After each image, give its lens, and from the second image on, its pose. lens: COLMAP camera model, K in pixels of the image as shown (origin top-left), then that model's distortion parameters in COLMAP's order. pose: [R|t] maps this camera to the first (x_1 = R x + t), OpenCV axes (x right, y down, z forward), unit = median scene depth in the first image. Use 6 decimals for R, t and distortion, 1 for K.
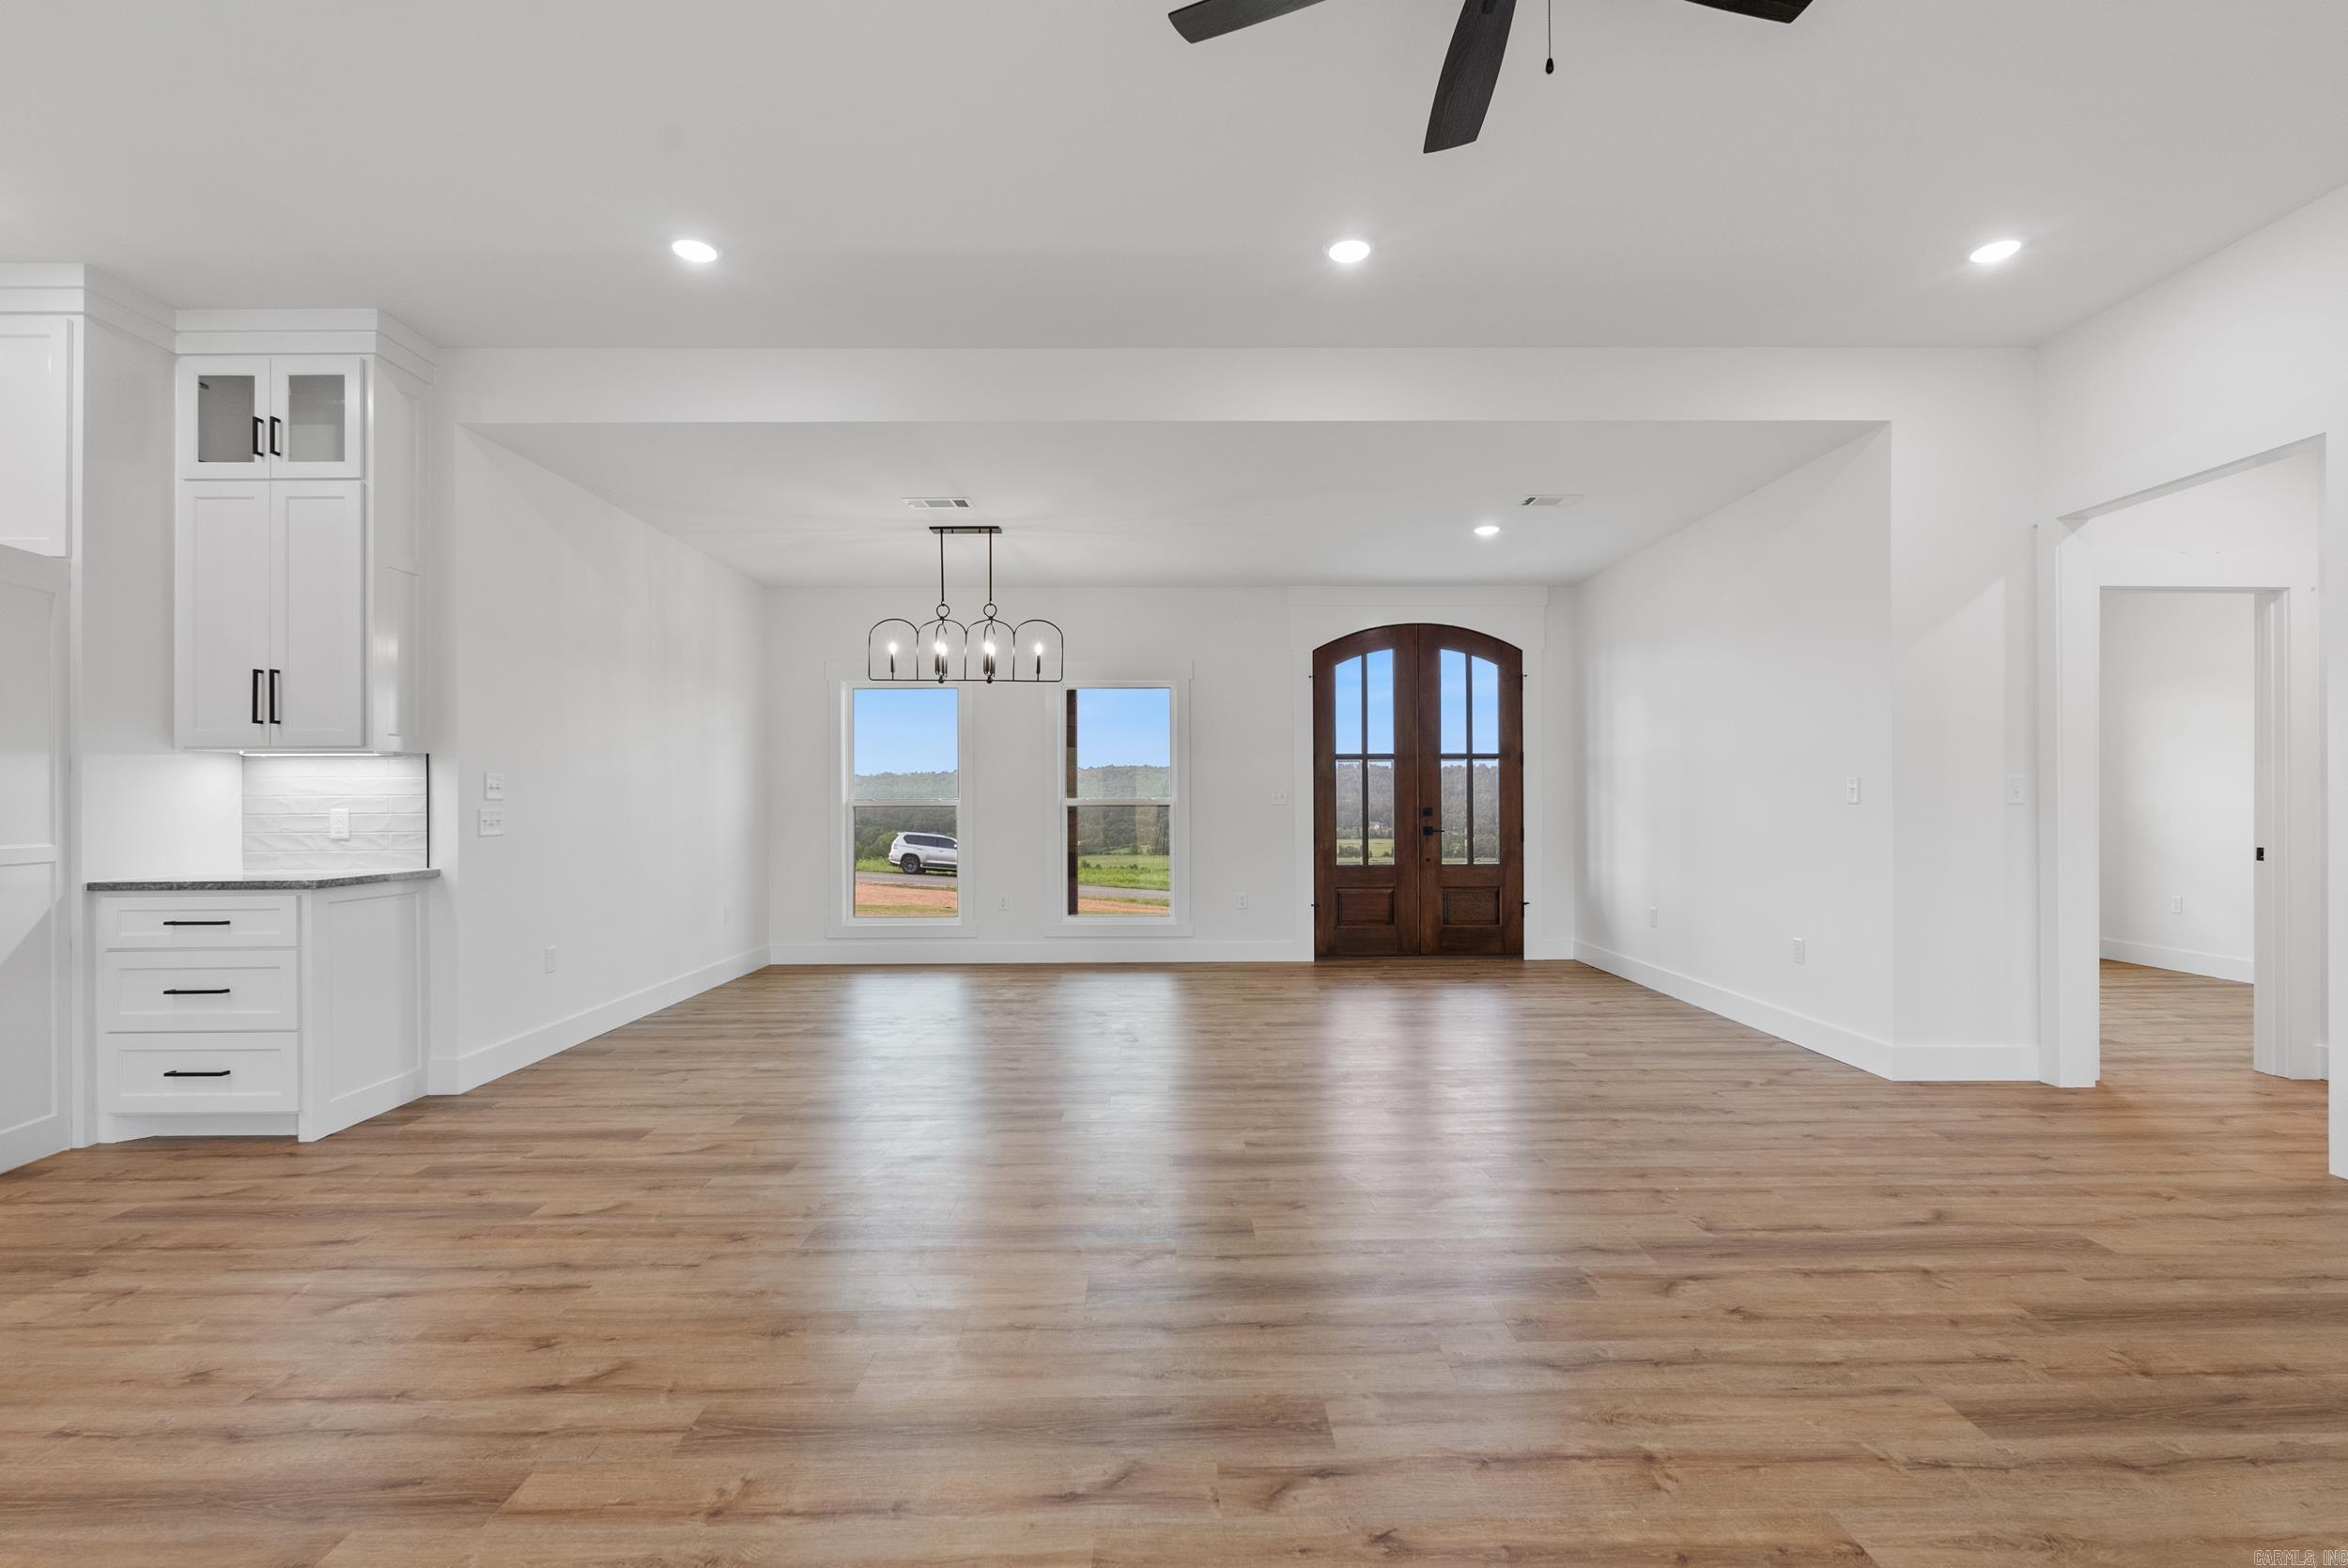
lens RADIAL K [[1066.9, 0, 1185.8], [0, 1066.9, 801.3], [0, 0, 1]] dist [-0.005232, -0.000079]
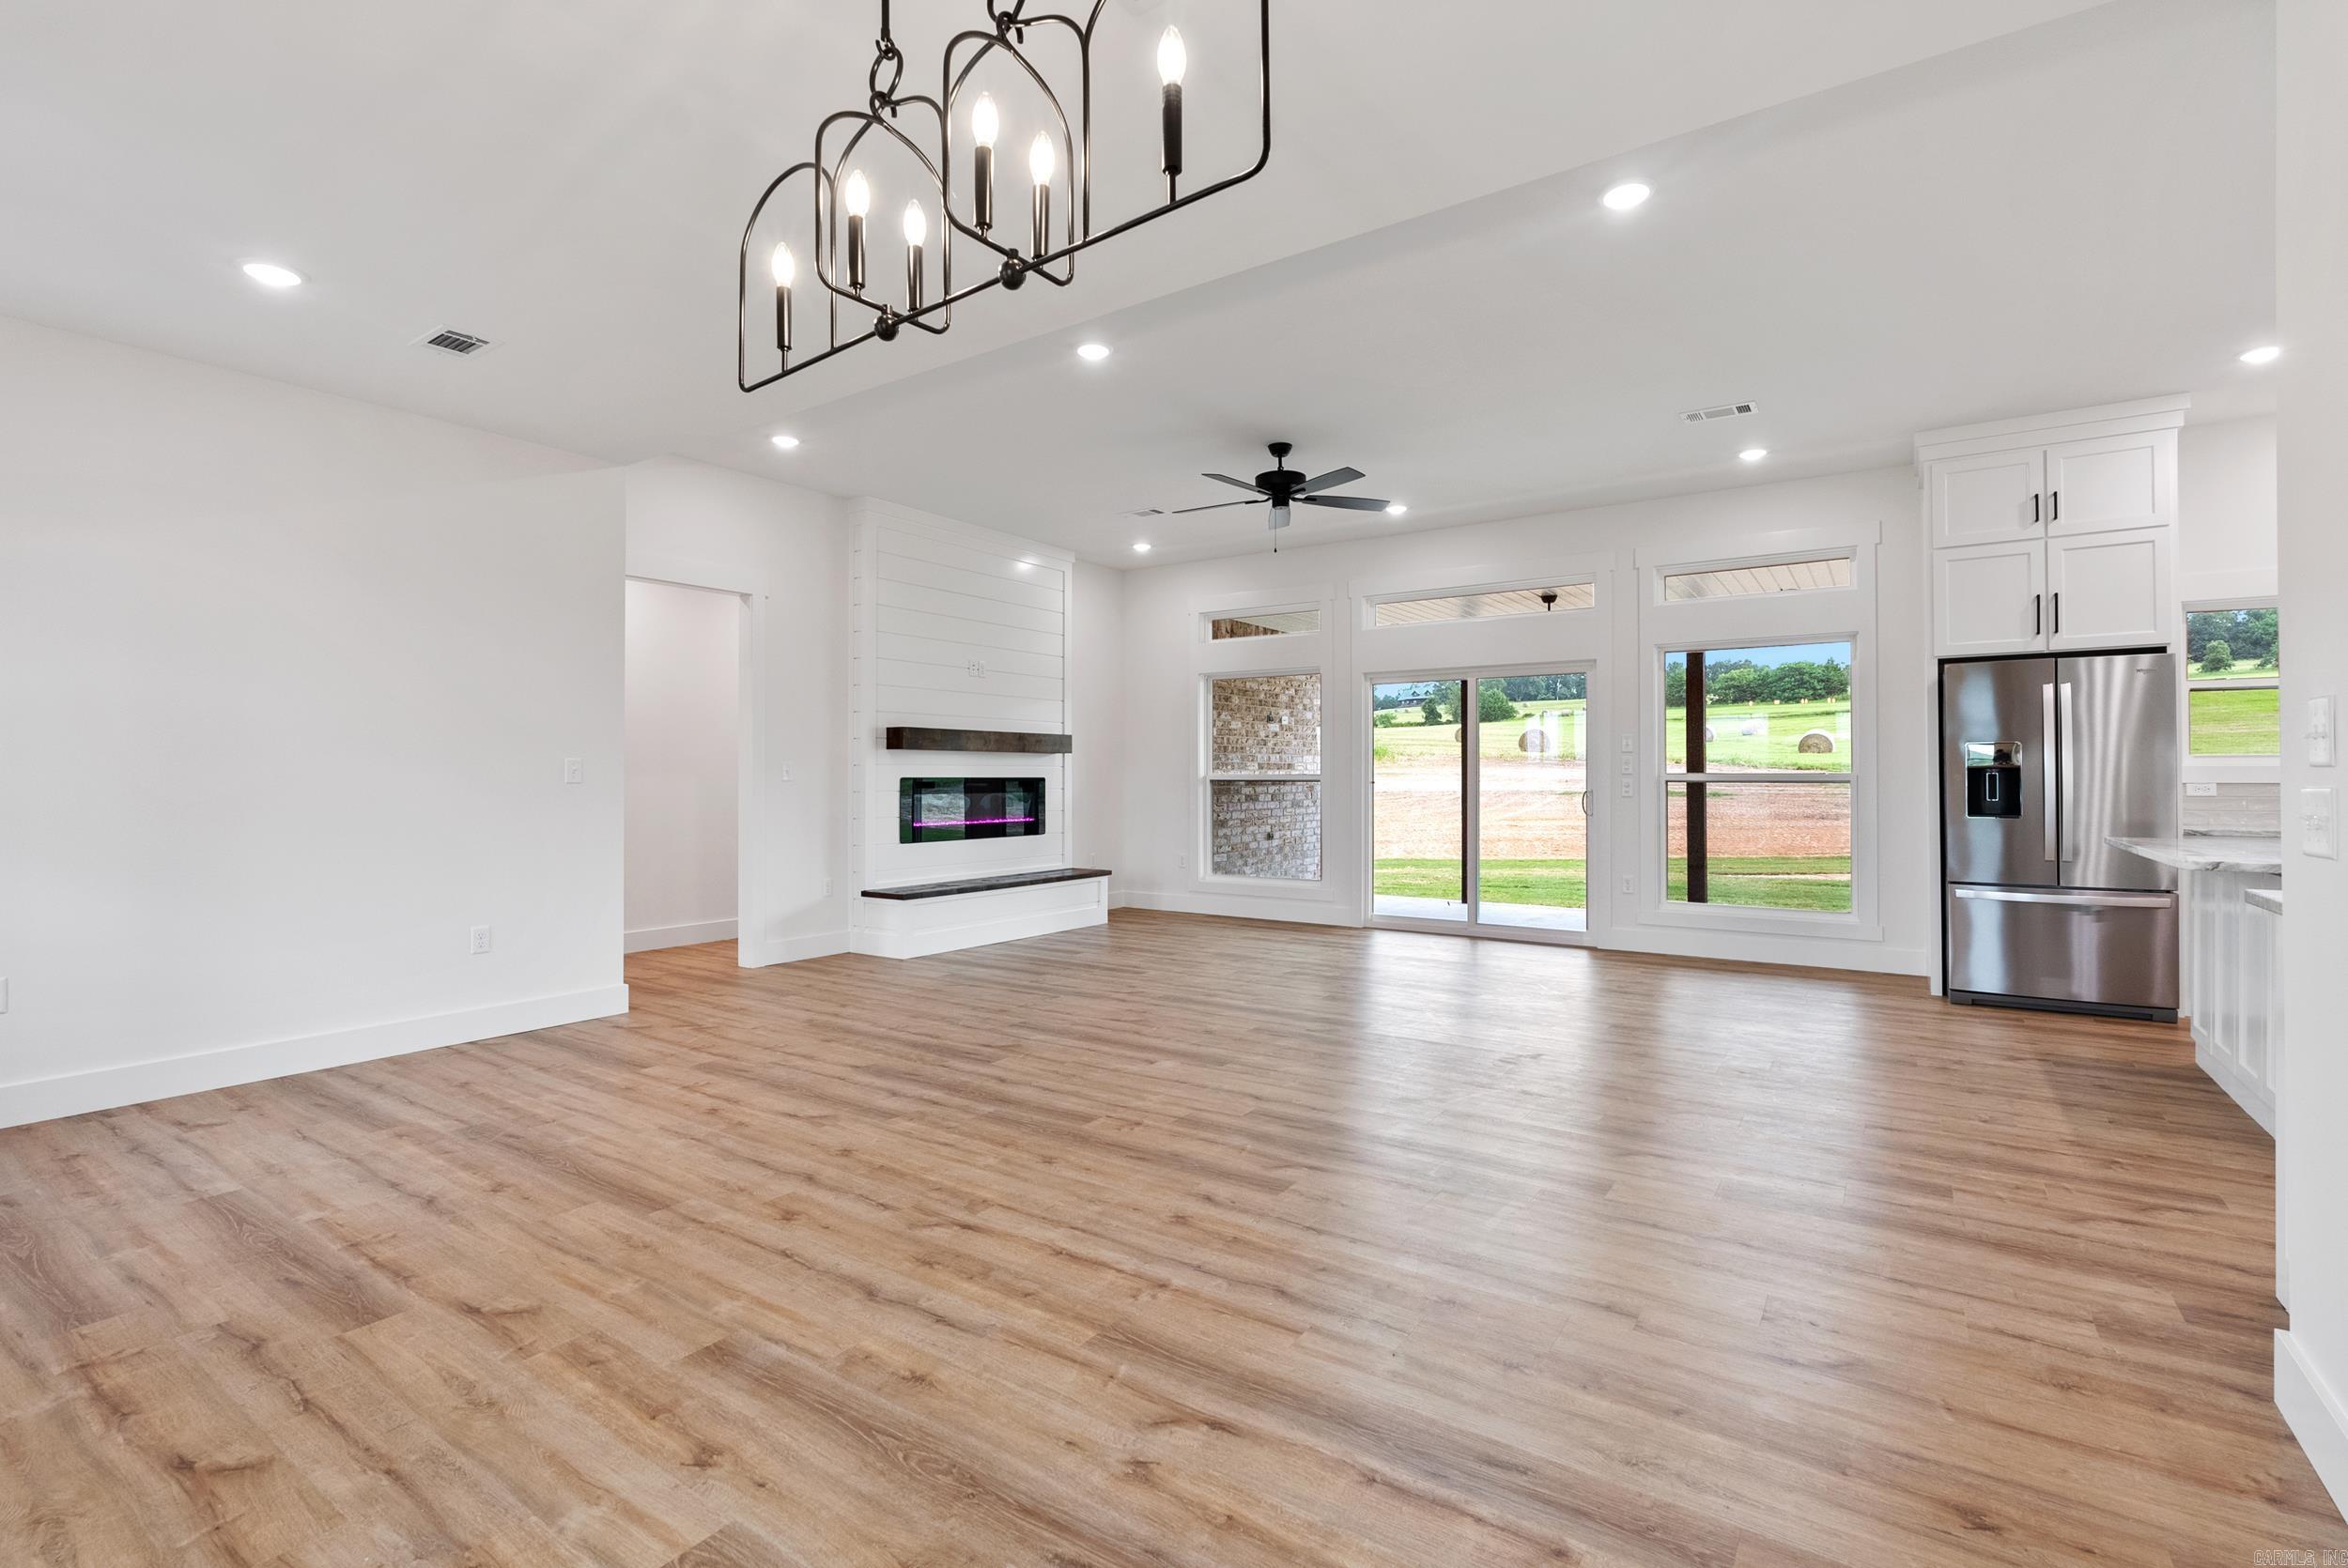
lens RADIAL K [[1036.8, 0, 1186.7], [0, 1036.8, 776.2], [0, 0, 1]] dist [-0.008340, 0.000441]
pose [[-0.814339, 0.005625, 0.580362, -0.597891], [0.005030, 0.999984, -0.002634, 0.001065], [-0.580368, 0.000774, -0.814354, 1.757429]]
